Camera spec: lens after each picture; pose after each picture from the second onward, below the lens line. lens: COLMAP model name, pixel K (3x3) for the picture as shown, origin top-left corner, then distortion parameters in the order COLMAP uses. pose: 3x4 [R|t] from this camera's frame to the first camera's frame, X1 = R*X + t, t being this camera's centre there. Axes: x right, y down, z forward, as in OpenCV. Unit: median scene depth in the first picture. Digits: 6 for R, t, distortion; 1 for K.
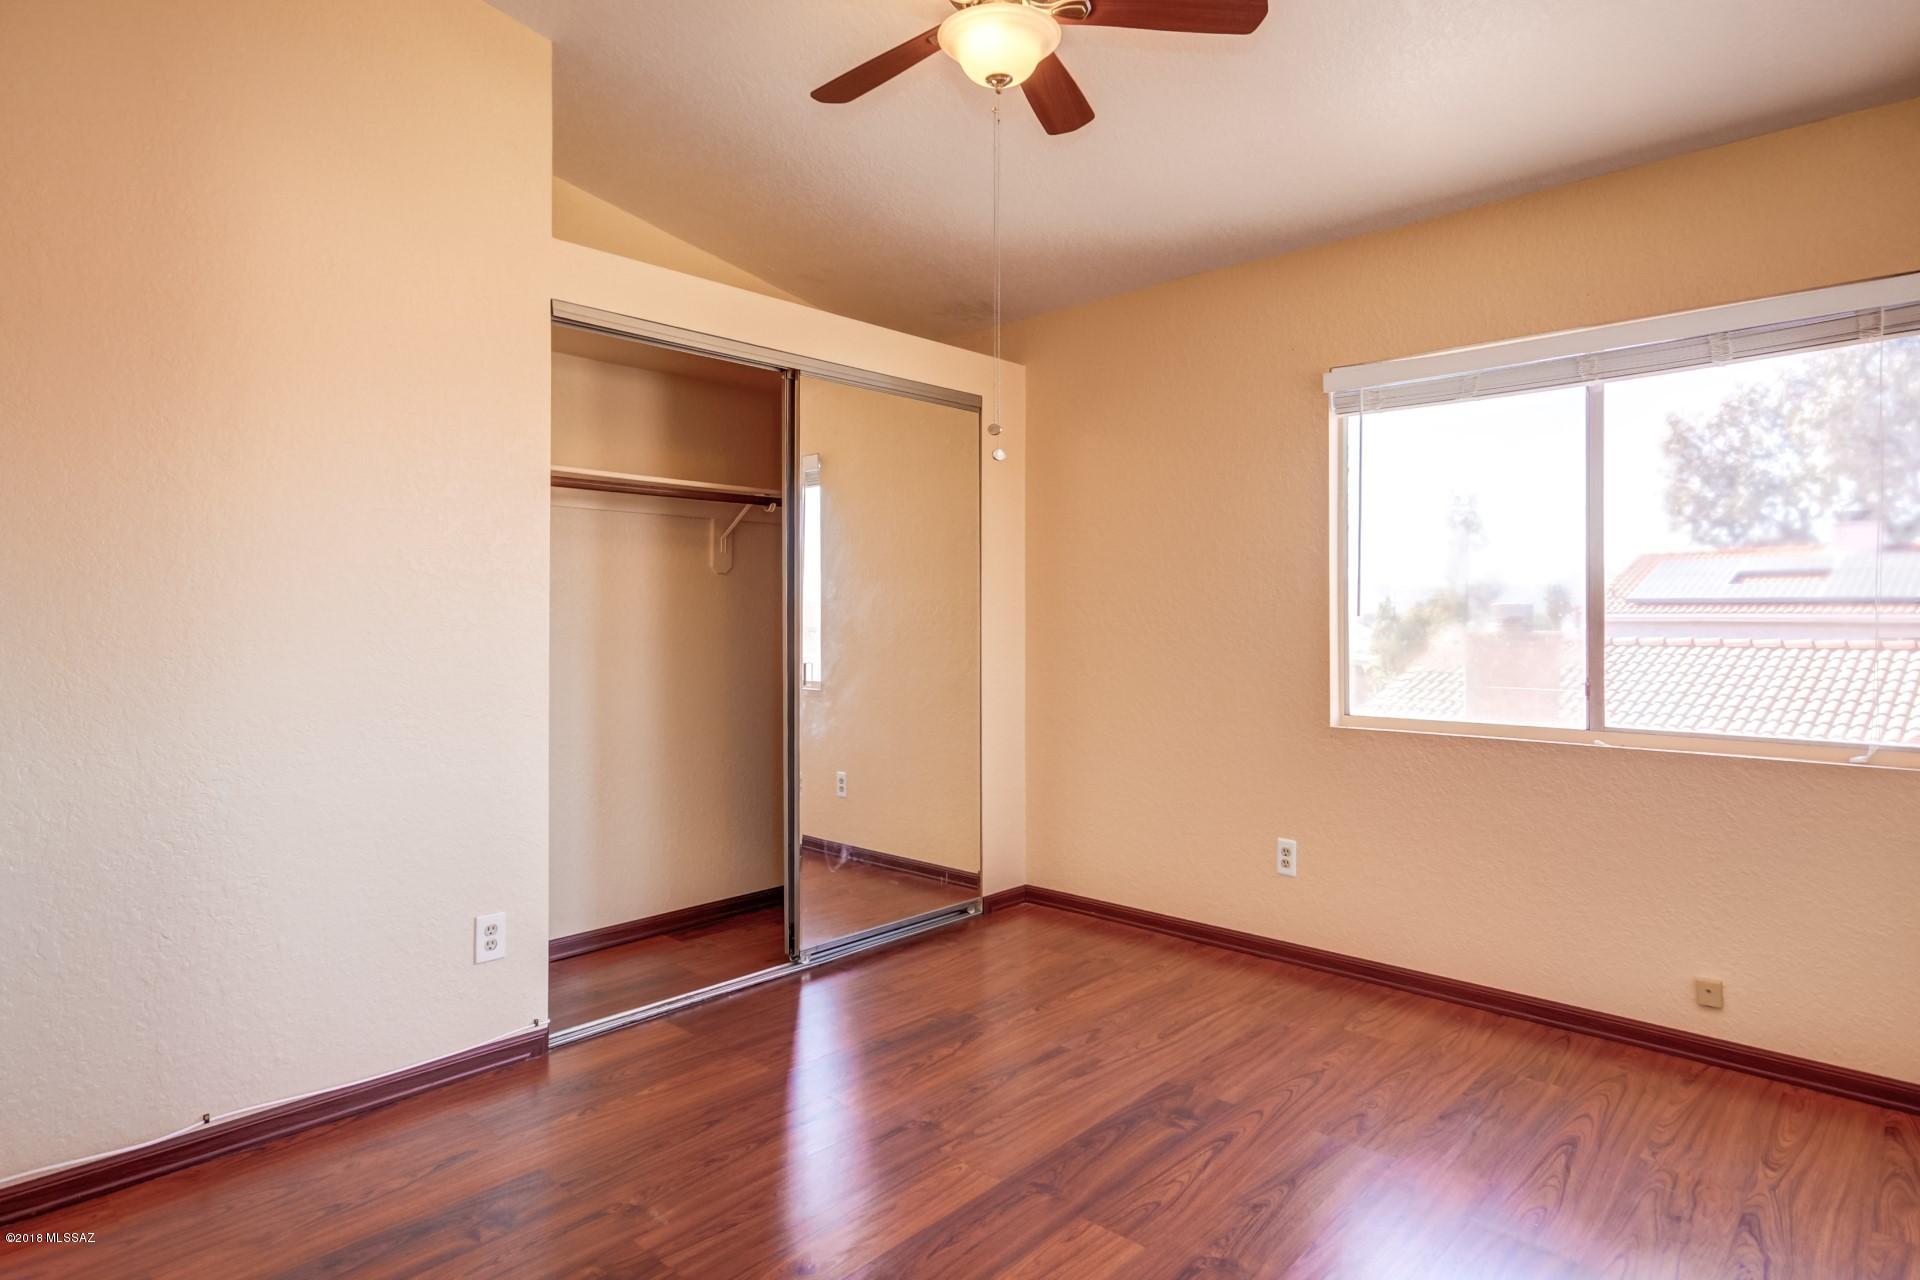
lens RADIAL K [[1058.2, 0, 961.5], [0, 1058.2, 639.7], [0, 0, 1]] dist [0.007770, 0.002146]
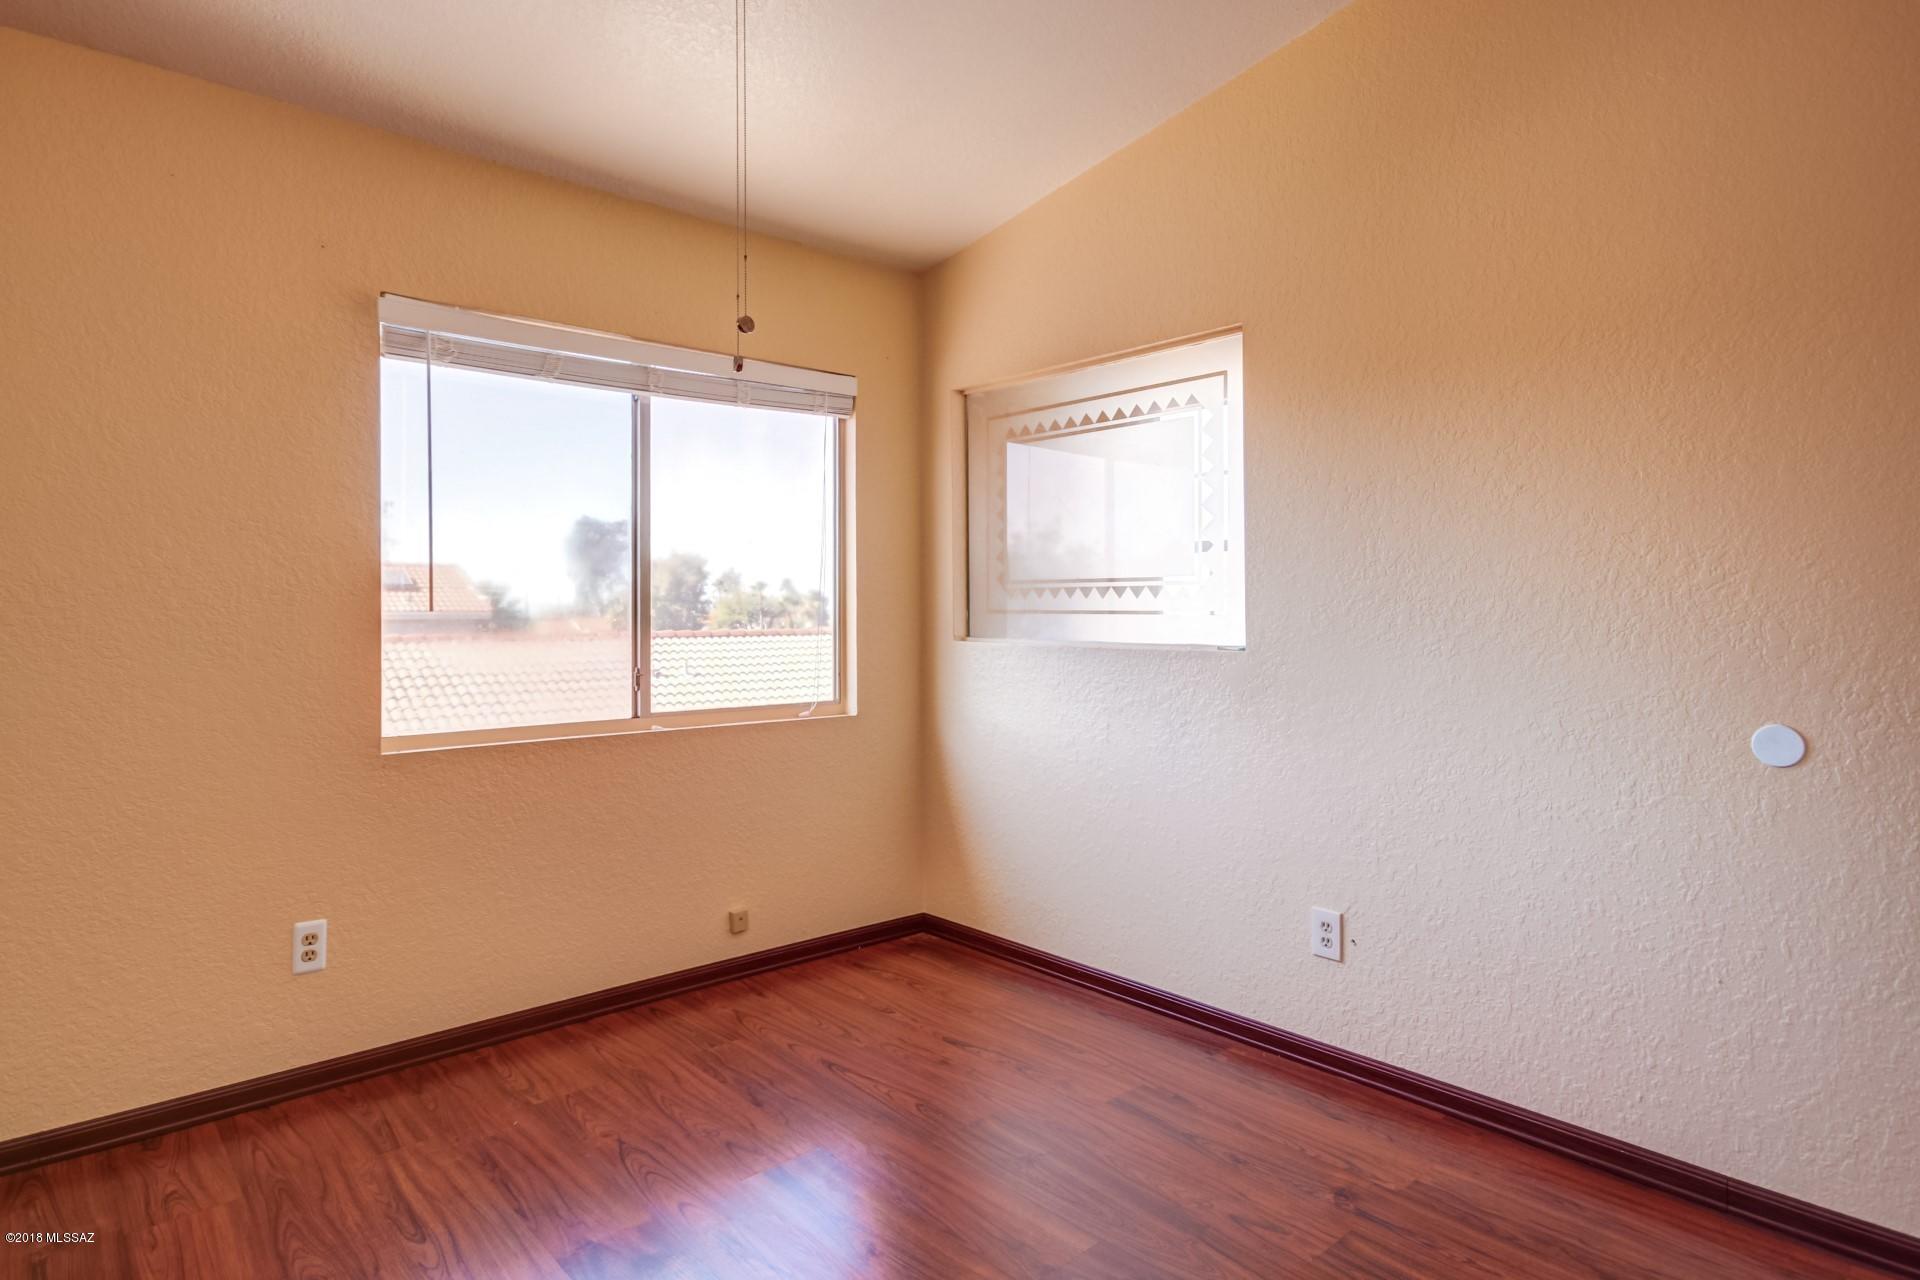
lens RADIAL K [[1058.2, 0, 961.2], [0, 1058.2, 621.4], [0, 0, 1]] dist [0.007770, 0.002146]
pose [[0.092173, -0.012391, 0.995666, -0.433616], [0.024981, 0.999637, 0.010128, -0.014135], [-0.995430, 0.023939, 0.092449, 0.571957]]
